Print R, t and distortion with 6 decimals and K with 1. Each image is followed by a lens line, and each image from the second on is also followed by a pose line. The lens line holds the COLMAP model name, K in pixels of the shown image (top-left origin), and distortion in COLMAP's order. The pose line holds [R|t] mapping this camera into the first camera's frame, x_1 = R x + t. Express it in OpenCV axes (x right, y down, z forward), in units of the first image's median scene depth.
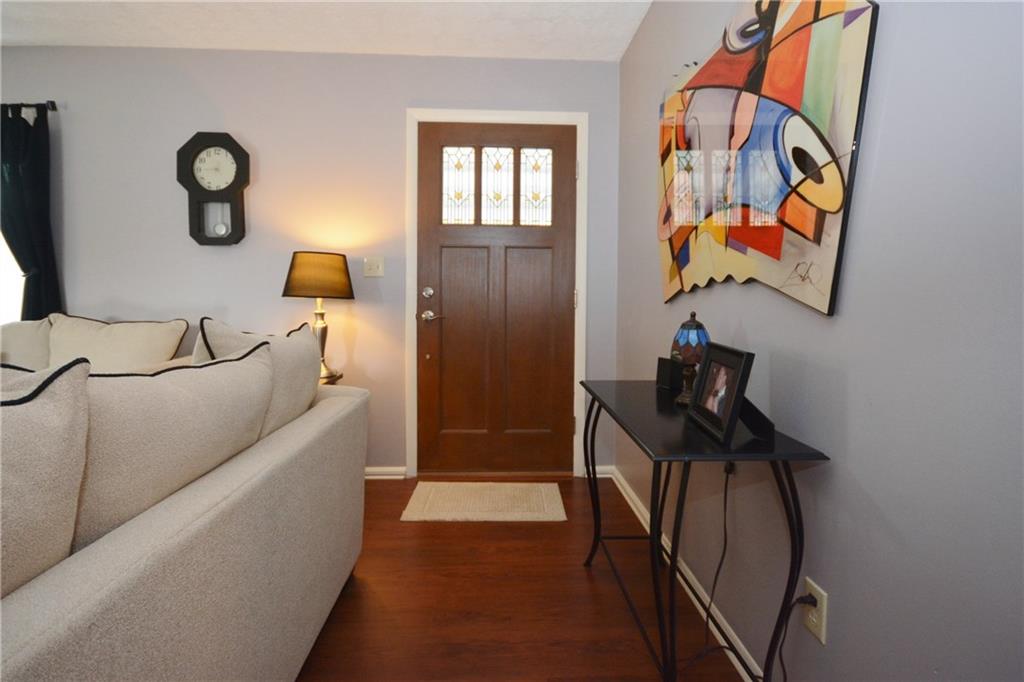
lens RADIAL K [[477.3, 0, 513.1], [0, 477.3, 340.5], [0, 0, 1]] dist [-0.018252, -0.000047]
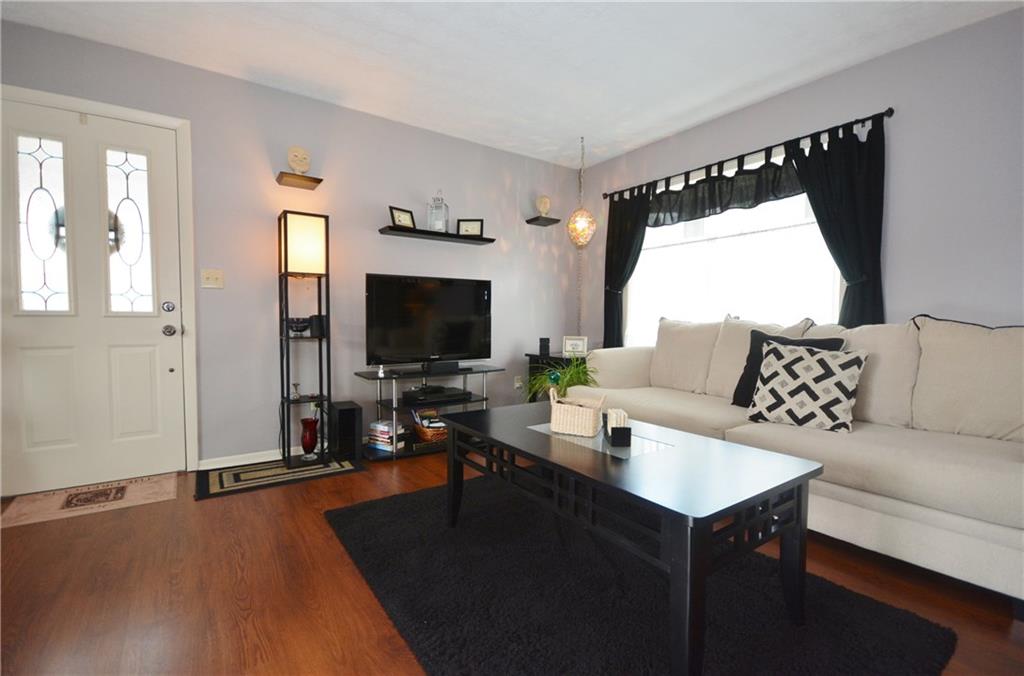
lens RADIAL K [[458.6, 0, 507.8], [0, 458.6, 336.9], [0, 0, 1]] dist [0.003982, -0.006627]
pose [[0.531738, 0.022650, -0.846606, -0.559470], [-0.076436, 0.996846, -0.021339, 0.056002], [0.843452, 0.076058, 0.531793, -0.166315]]
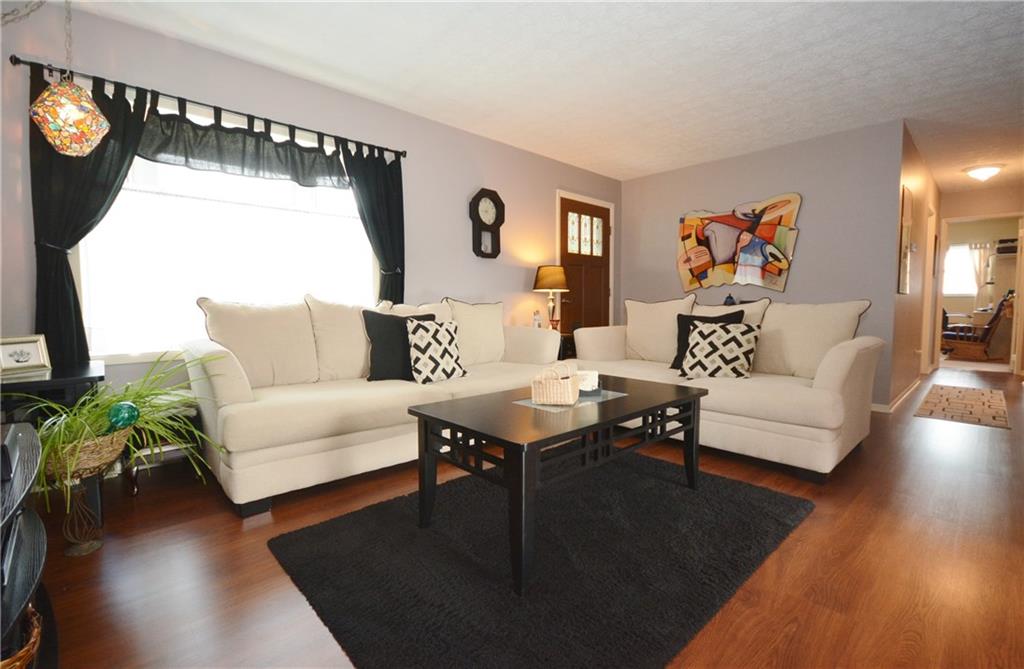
lens RADIAL K [[451.3, 0, 510.5], [0, 451.3, 334.0], [0, 0, 1]] dist [0.001968, -0.000480]
pose [[0.763869, -0.058190, 0.642743, -1.585342], [0.065230, 0.997788, 0.012810, 0.043244], [-0.642066, 0.032141, 0.765975, -0.227368]]
